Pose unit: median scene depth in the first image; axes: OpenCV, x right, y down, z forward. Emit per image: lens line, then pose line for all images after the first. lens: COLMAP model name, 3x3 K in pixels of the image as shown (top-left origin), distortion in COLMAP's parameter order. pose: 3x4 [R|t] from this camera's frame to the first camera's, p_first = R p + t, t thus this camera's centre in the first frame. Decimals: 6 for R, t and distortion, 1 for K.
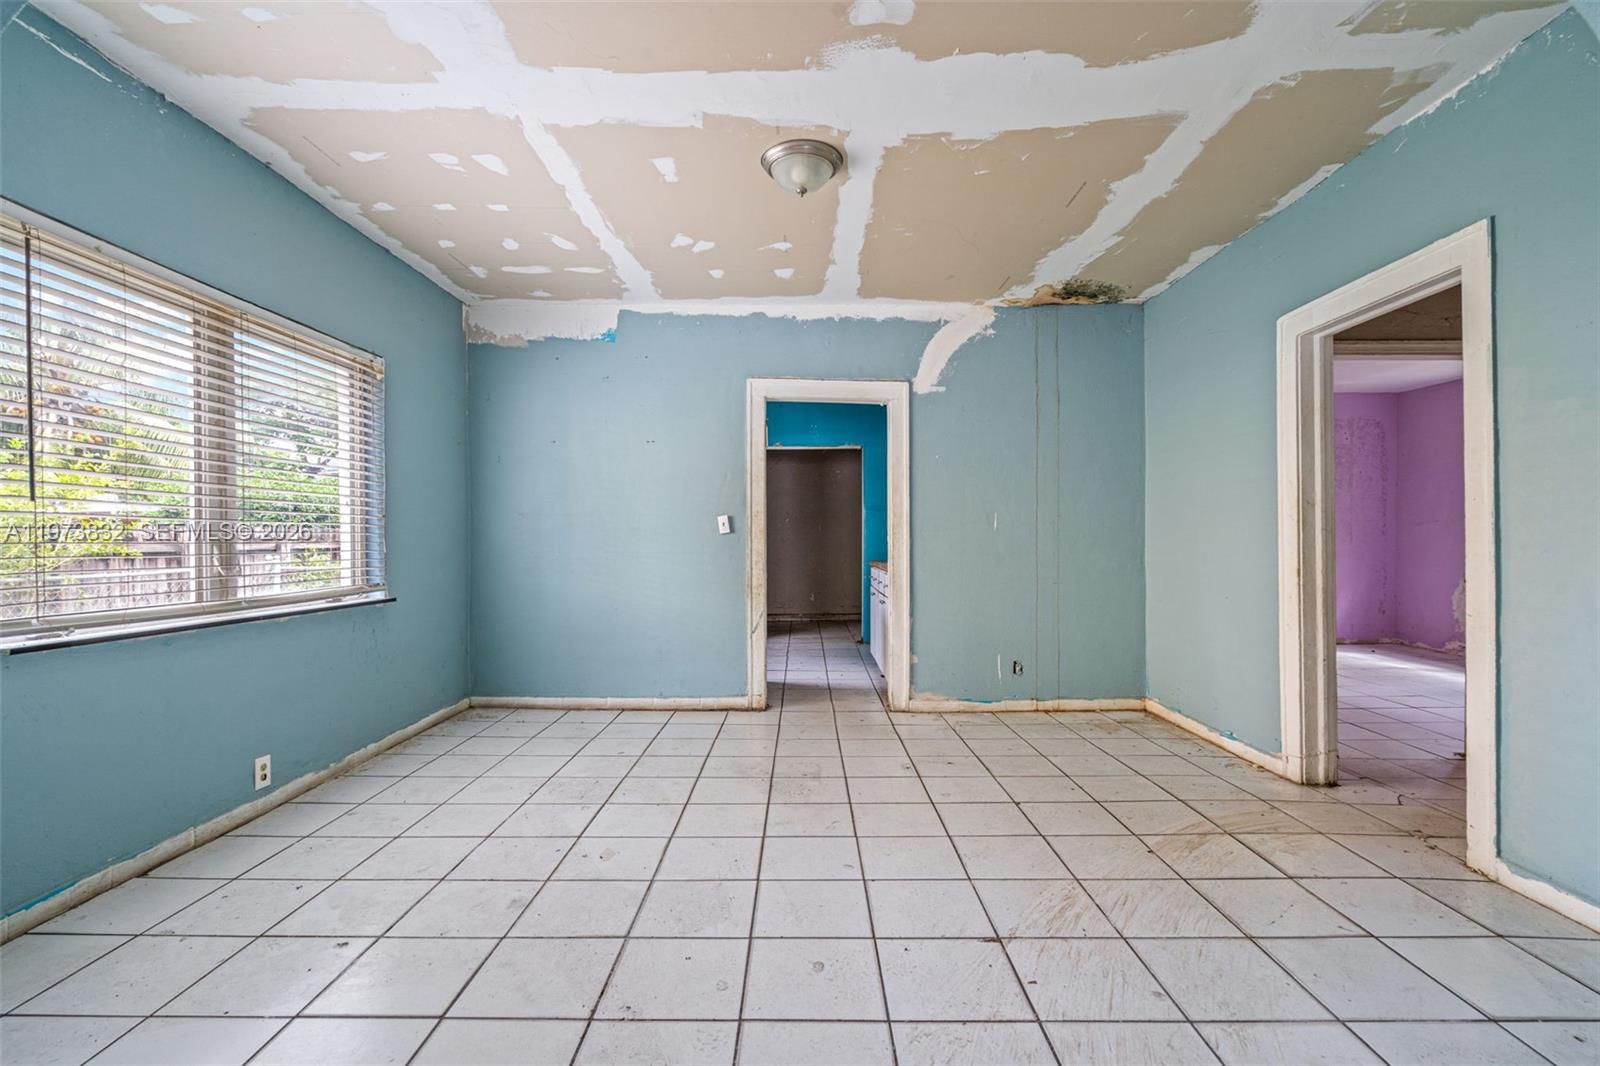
lens RADIAL K [[741.9, 0, 800.7], [0, 741.9, 539.5], [0, 0, 1]] dist [0.003082, 0.000530]
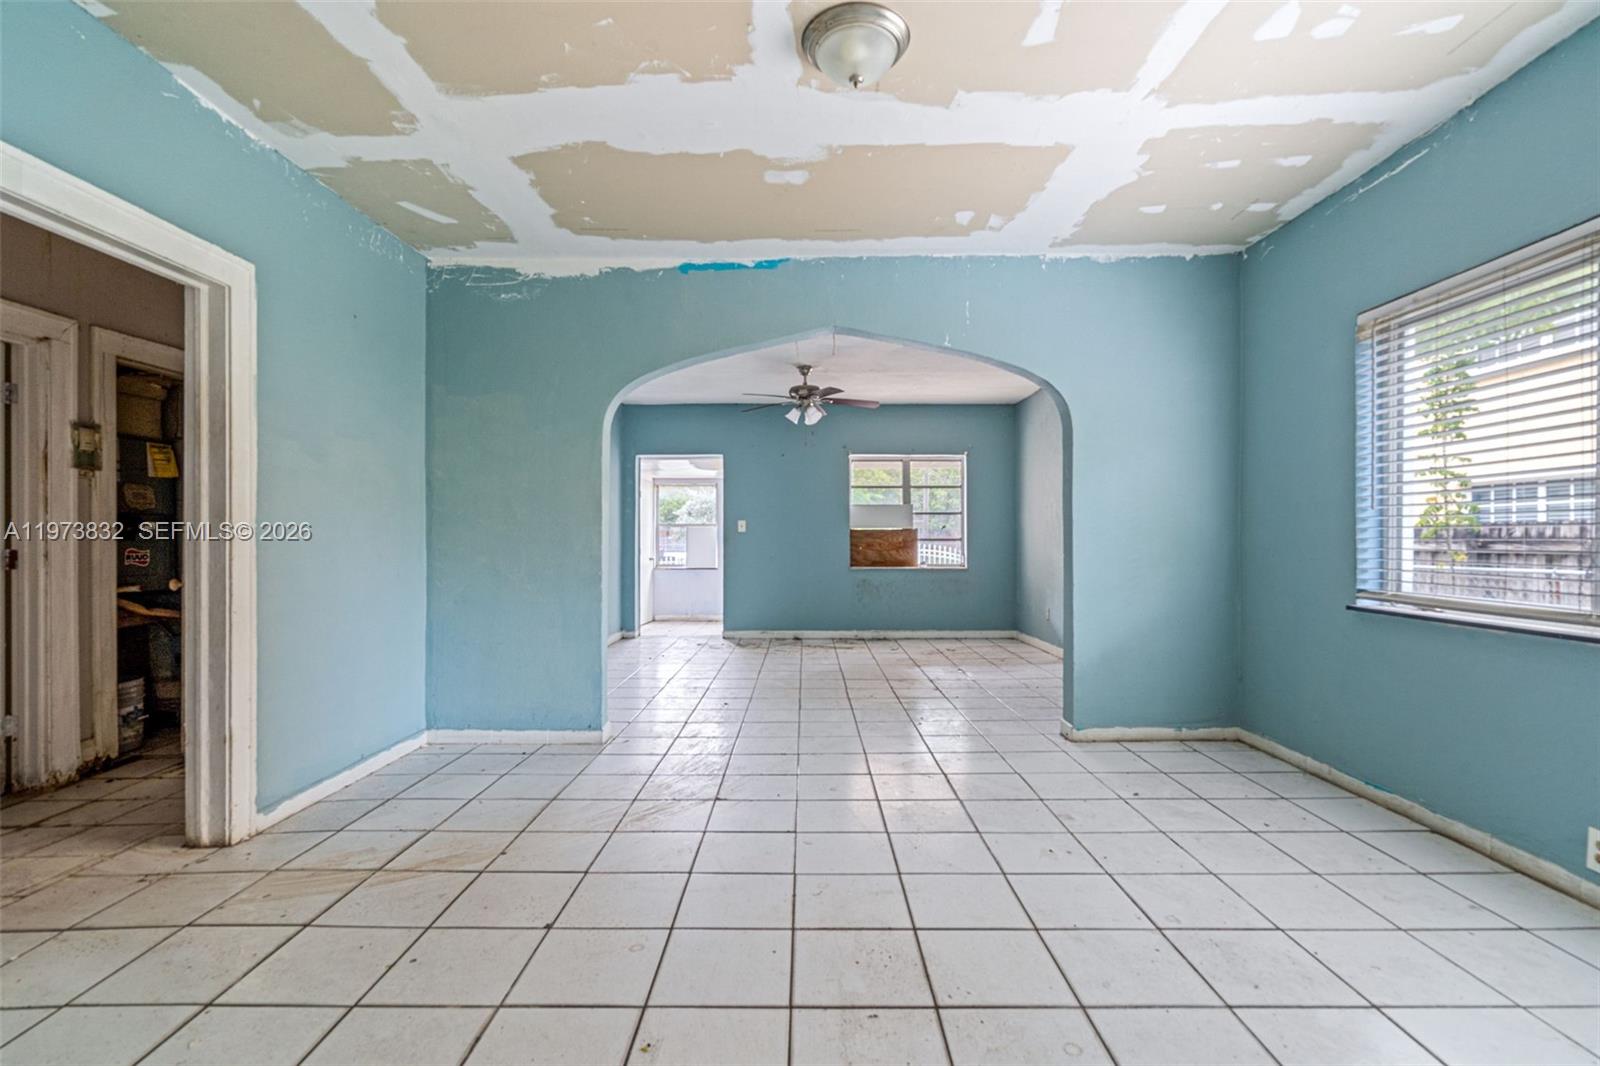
lens RADIAL K [[730.9, 0, 802.4], [0, 730.9, 540.1], [0, 0, 1]] dist [-0.013254, 0.010253]
pose [[-0.999978, 0.006447, 0.001524, 0.049309], [0.006449, 0.999979, 0.000741, 0.000740], [-0.001519, 0.000751, -0.999999, 1.510820]]
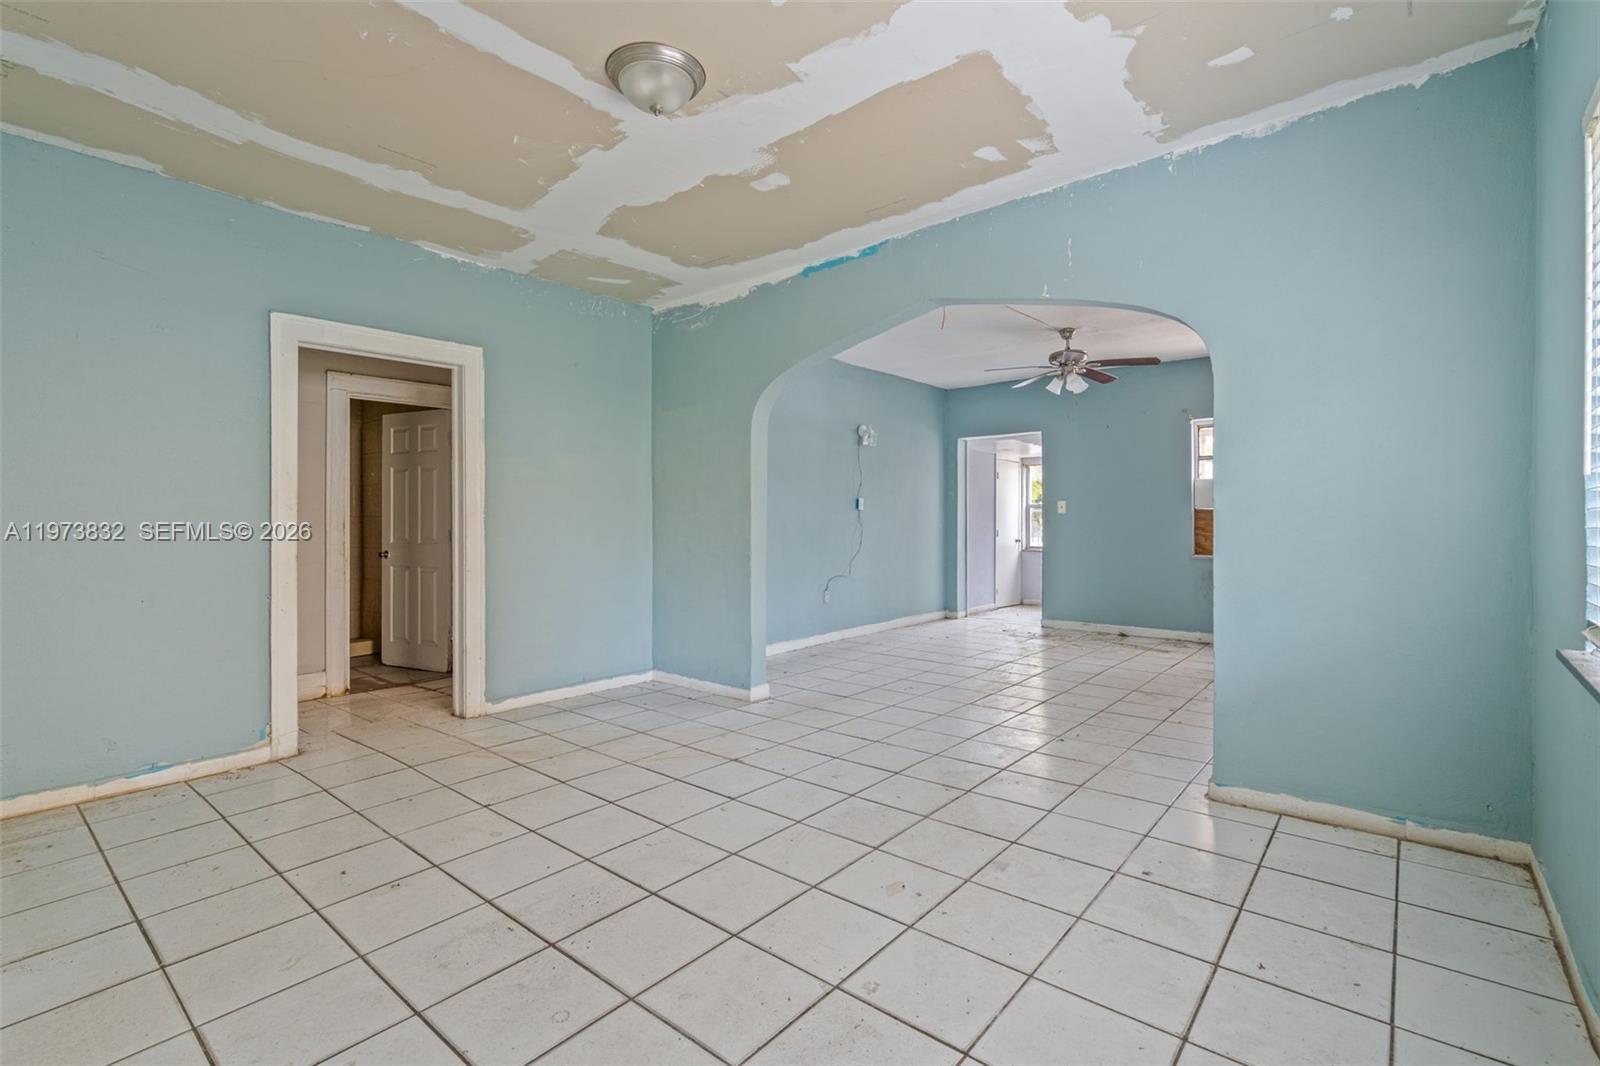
lens RADIAL K [[728.9, 0, 790.1], [0, 728.9, 518.8], [0, 0, 1]] dist [-0.002457, 0.001111]
pose [[-0.766167, 0.008054, 0.642591, -0.549005], [0.006532, 0.999967, -0.004746, -0.003900], [-0.642609, 0.000561, -0.766194, 1.324623]]
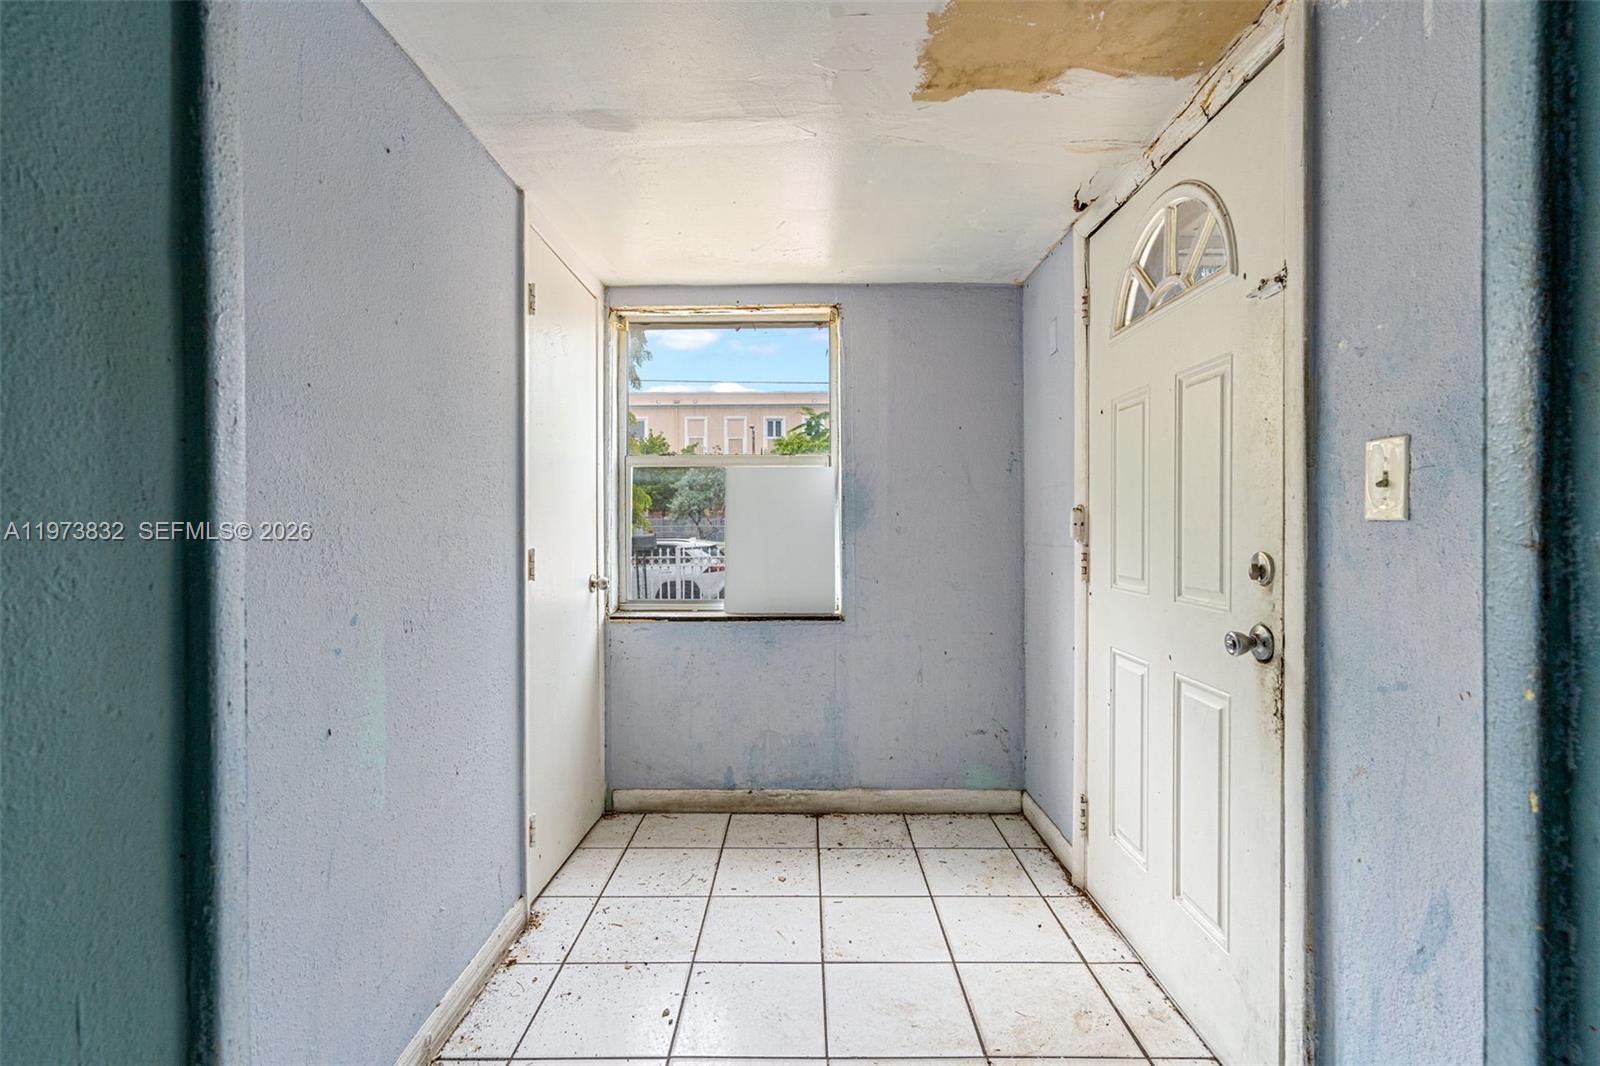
lens RADIAL K [[741.9, 0, 800.7], [0, 741.9, 539.5], [0, 0, 1]] dist [0.003082, 0.000530]
pose [[-0.999913, 0.007826, -0.010572, 0.460119], [0.007610, 0.999764, 0.020329, 0.012891], [0.010729, 0.020247, -0.999737, -0.785990]]
